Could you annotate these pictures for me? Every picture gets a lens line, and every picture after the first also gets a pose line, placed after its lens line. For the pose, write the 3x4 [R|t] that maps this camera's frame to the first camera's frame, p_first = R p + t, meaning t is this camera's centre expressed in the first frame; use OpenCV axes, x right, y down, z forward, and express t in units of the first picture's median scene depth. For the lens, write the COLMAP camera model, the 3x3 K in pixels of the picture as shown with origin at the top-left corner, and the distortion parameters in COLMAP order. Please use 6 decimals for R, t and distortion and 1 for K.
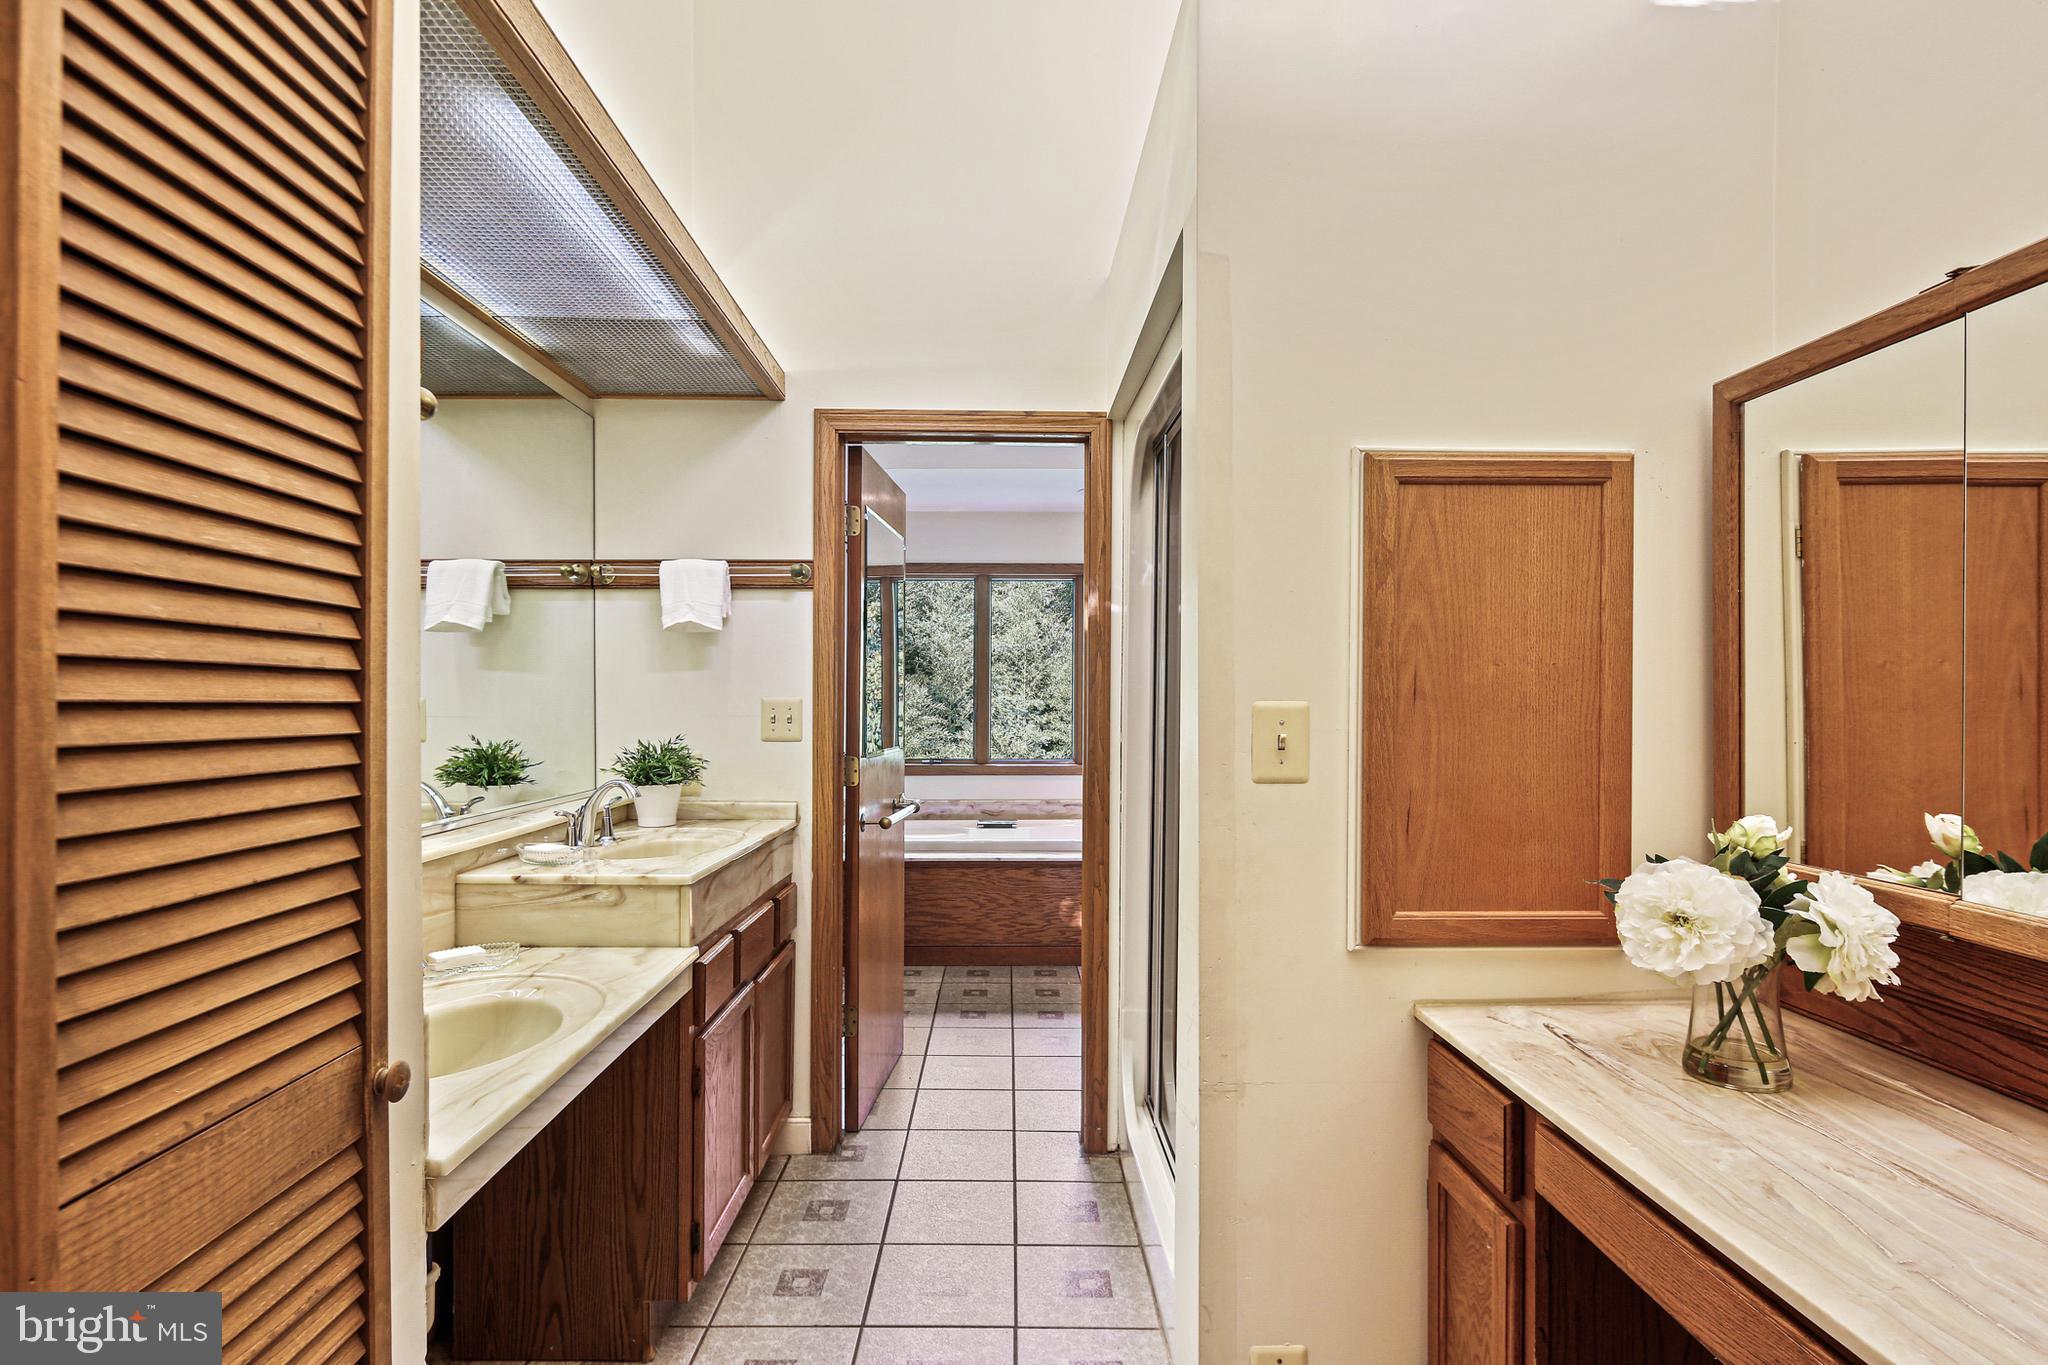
lens RADIAL K [[1021.8, 0, 1021.1], [0, 1021.8, 687.0], [0, 0, 1]] dist [0.002069, -0.002763]
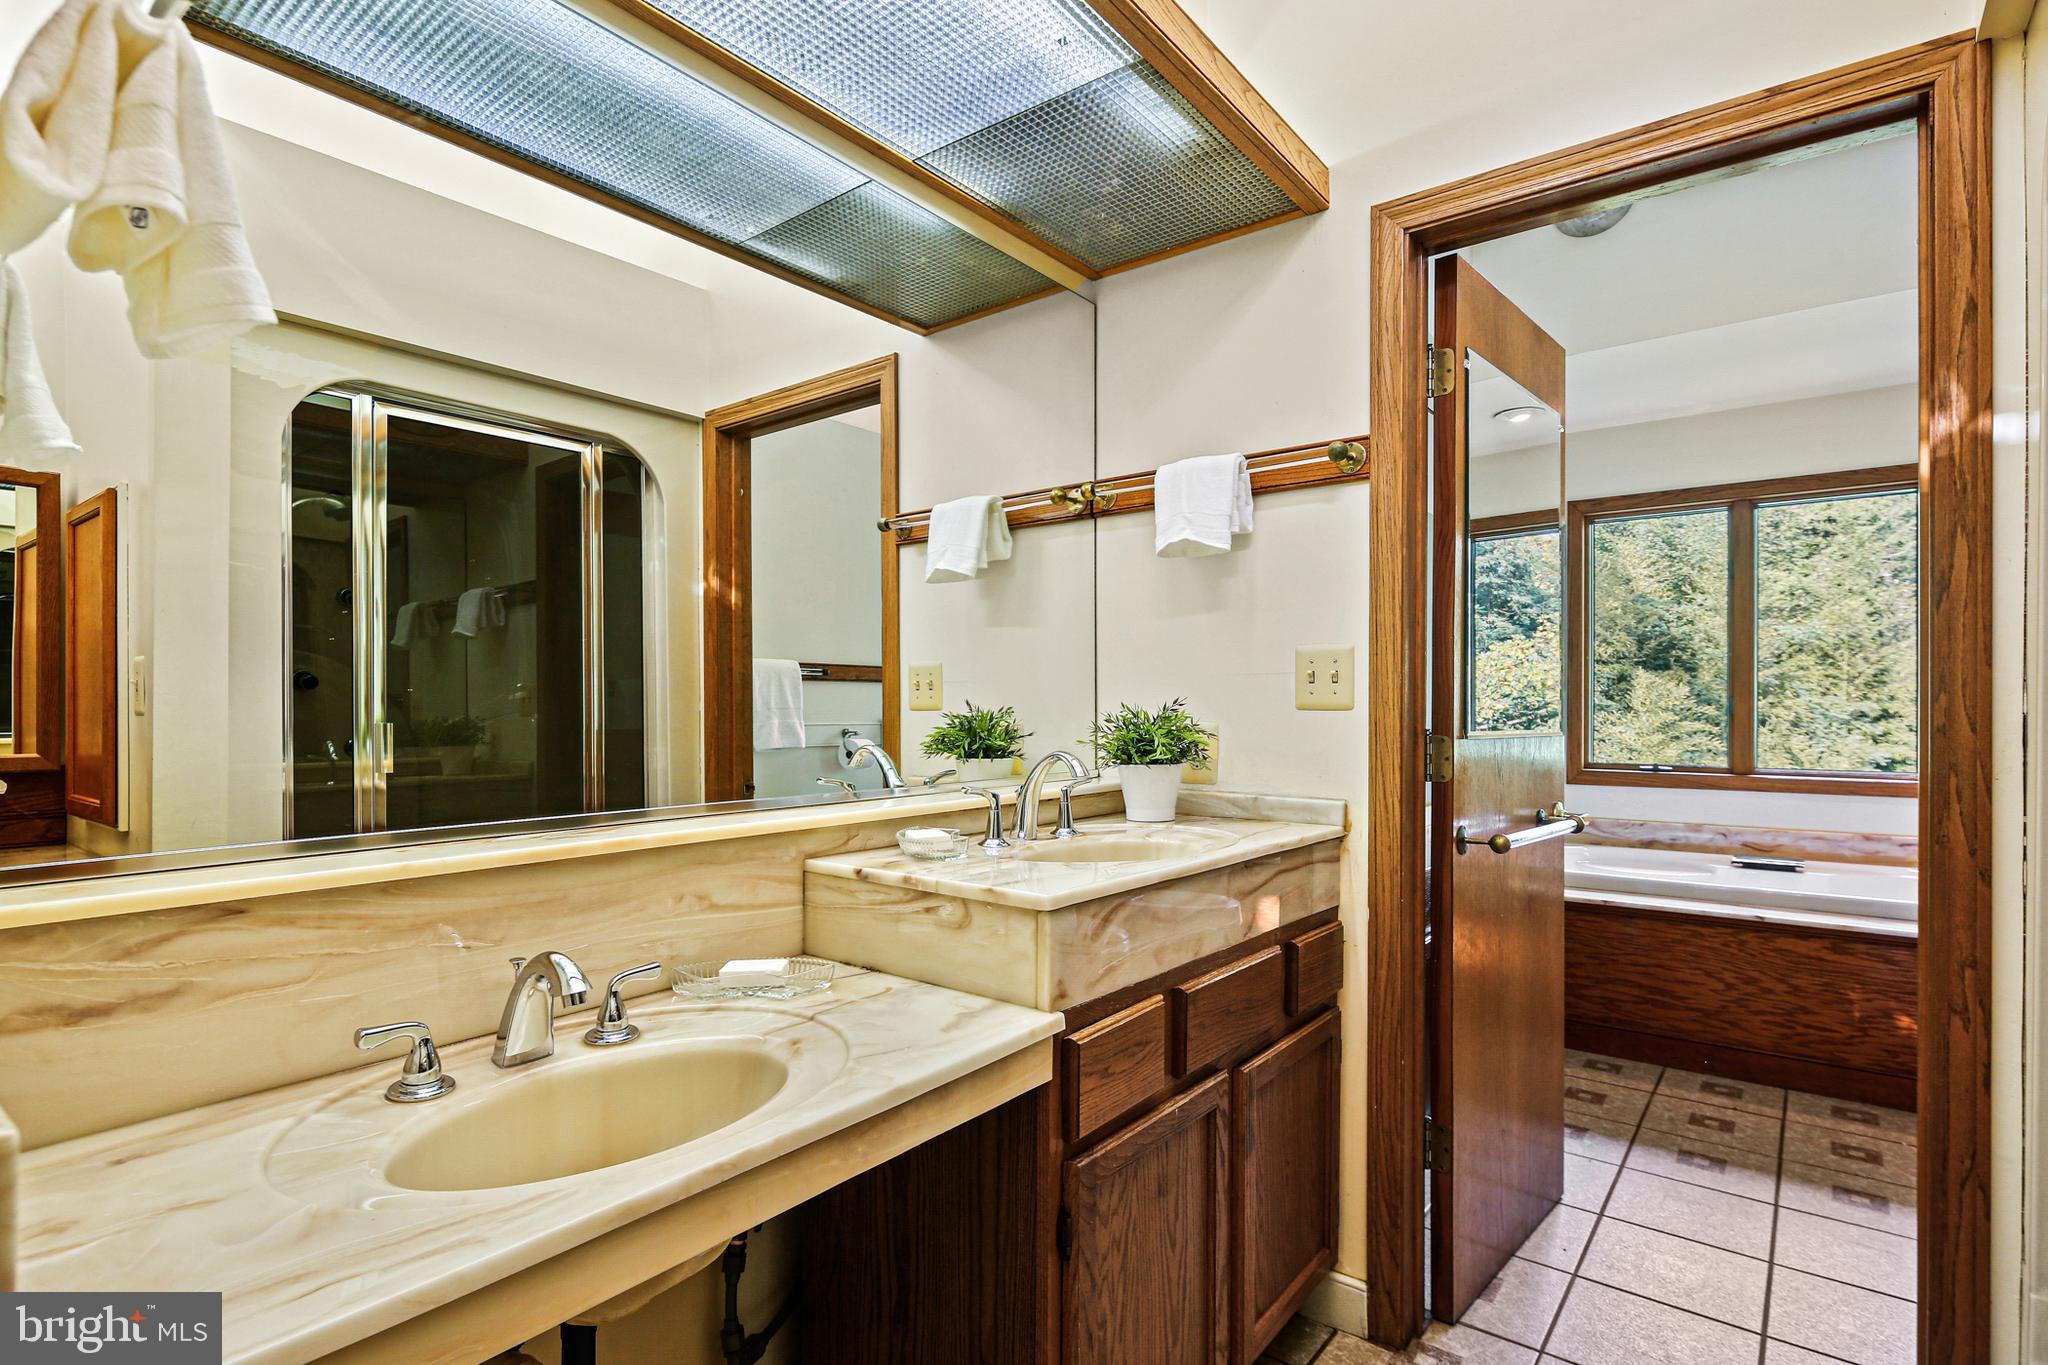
lens RADIAL K [[1021.8, 0, 1015.2], [0, 1021.8, 696.9], [0, 0, 1]] dist [0.002069, -0.002763]
pose [[0.776359, -0.006205, -0.630261, 0.033597], [0.007497, 0.999972, -0.000610, 0.043456], [0.630247, -0.004252, 0.776383, 0.343565]]
